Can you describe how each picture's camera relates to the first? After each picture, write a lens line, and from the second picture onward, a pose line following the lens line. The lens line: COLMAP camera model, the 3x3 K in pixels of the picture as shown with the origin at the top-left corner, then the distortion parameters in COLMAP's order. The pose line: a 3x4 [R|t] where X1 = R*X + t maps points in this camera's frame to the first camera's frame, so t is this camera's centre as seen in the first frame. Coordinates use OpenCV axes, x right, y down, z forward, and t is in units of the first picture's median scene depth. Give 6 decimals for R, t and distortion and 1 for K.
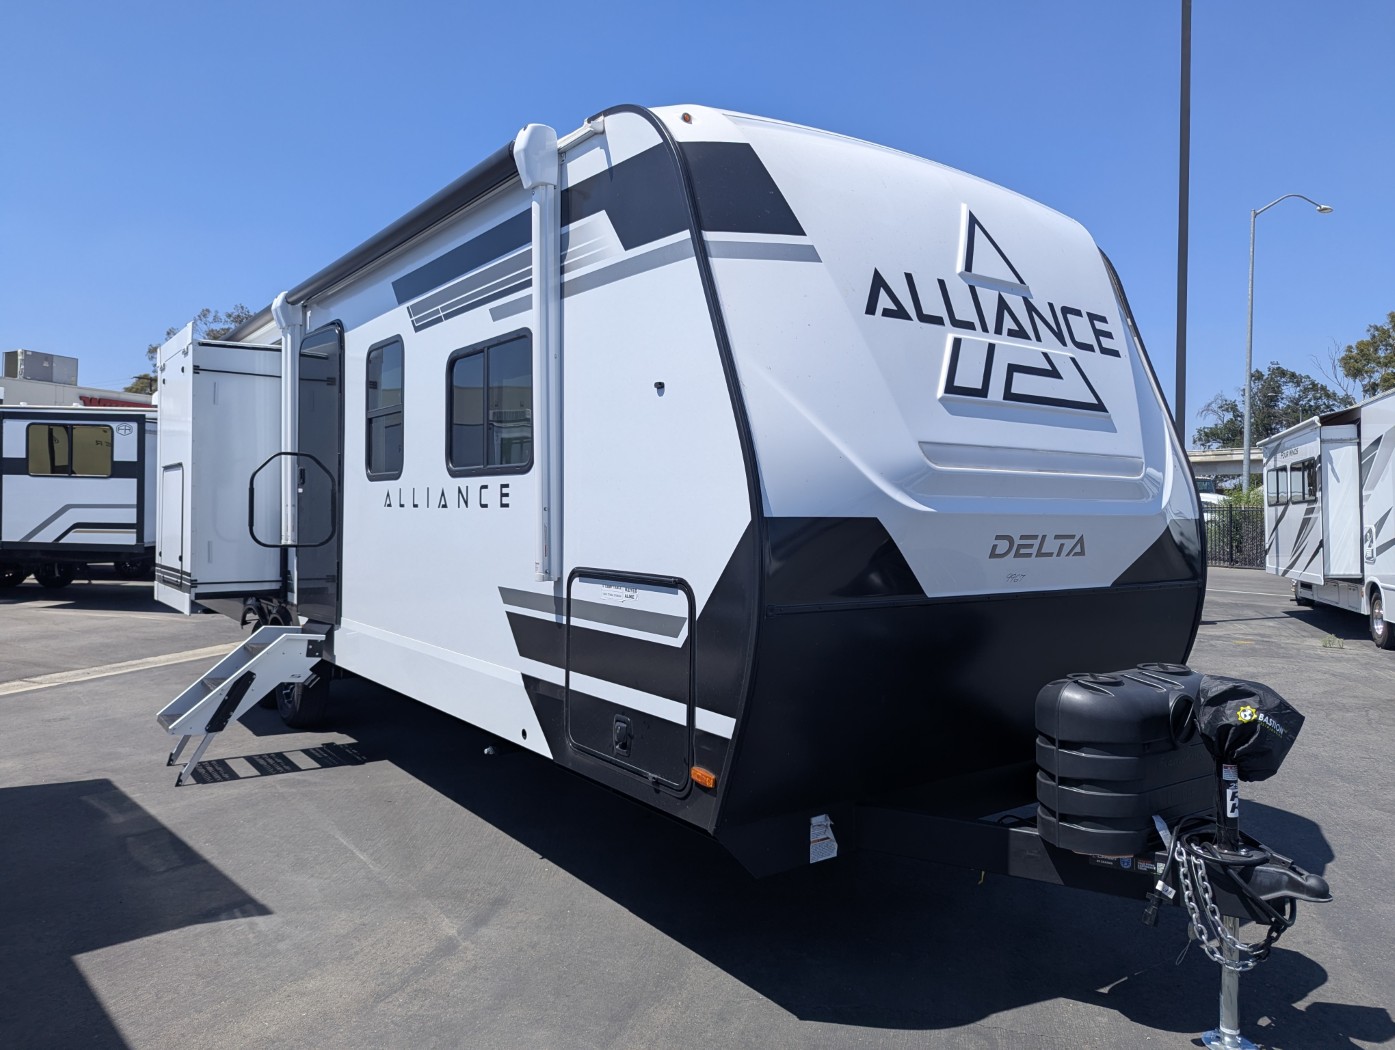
lens RADIAL K [[953.5, 0, 697.5], [0, 953.5, 525.0], [0, 0, 1]] dist [0.062947, -0.065670]
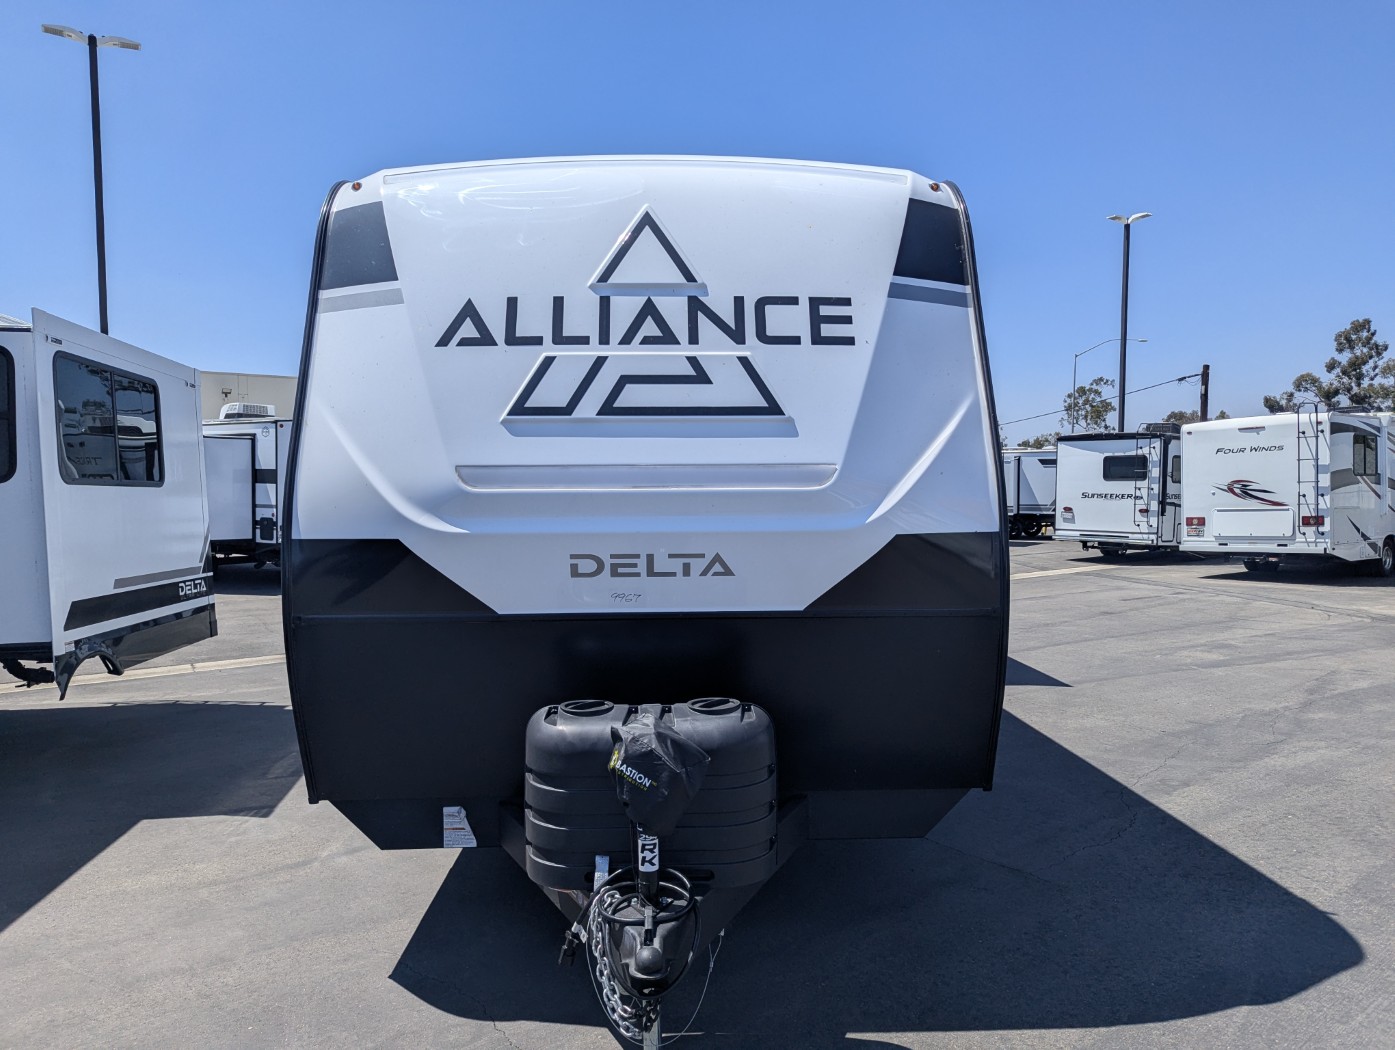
lens RADIAL K [[993.1, 0, 697.5], [0, 993.1, 525.0], [0, 0, 1]] dist [0.014119, -0.002538]
pose [[0.834432, 0.008178, -0.551050, 0.932740], [0.007618, 0.999623, 0.026370, -0.043343], [0.551058, -0.026202, 0.834056, 0.205749]]
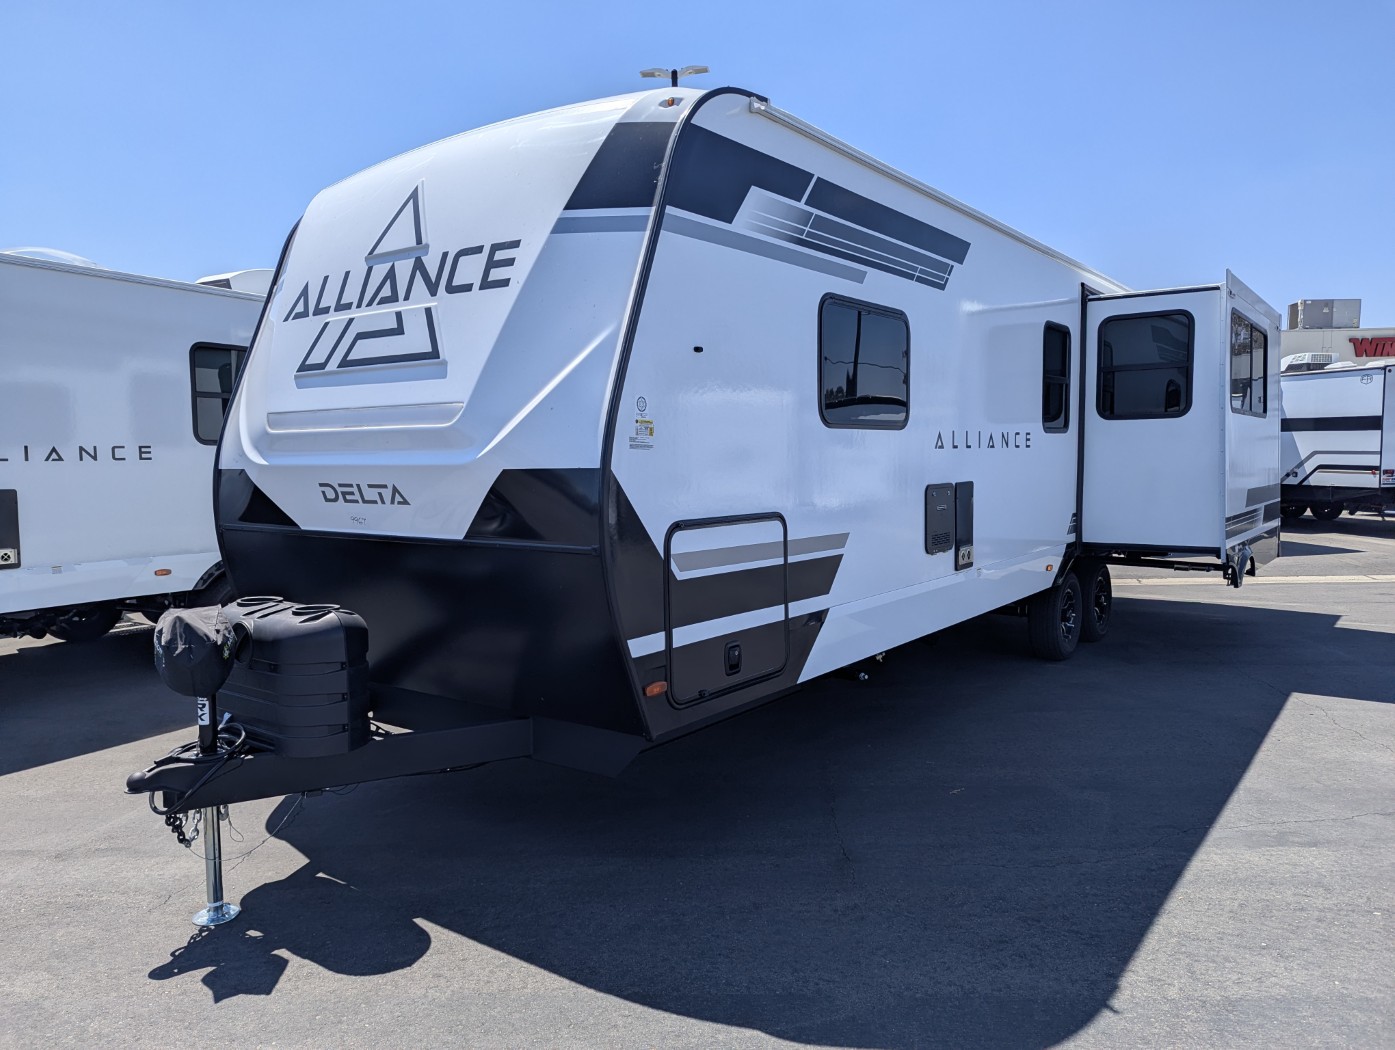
lens RADIAL K [[993.1, 0, 697.5], [0, 993.1, 525.0], [0, 0, 1]] dist [0.014119, -0.002538]
pose [[0.313469, 0.057974, -0.947827, 1.578153], [0.005210, 0.998015, 0.062767, -0.012459], [0.949584, -0.024614, 0.312545, 1.003072]]
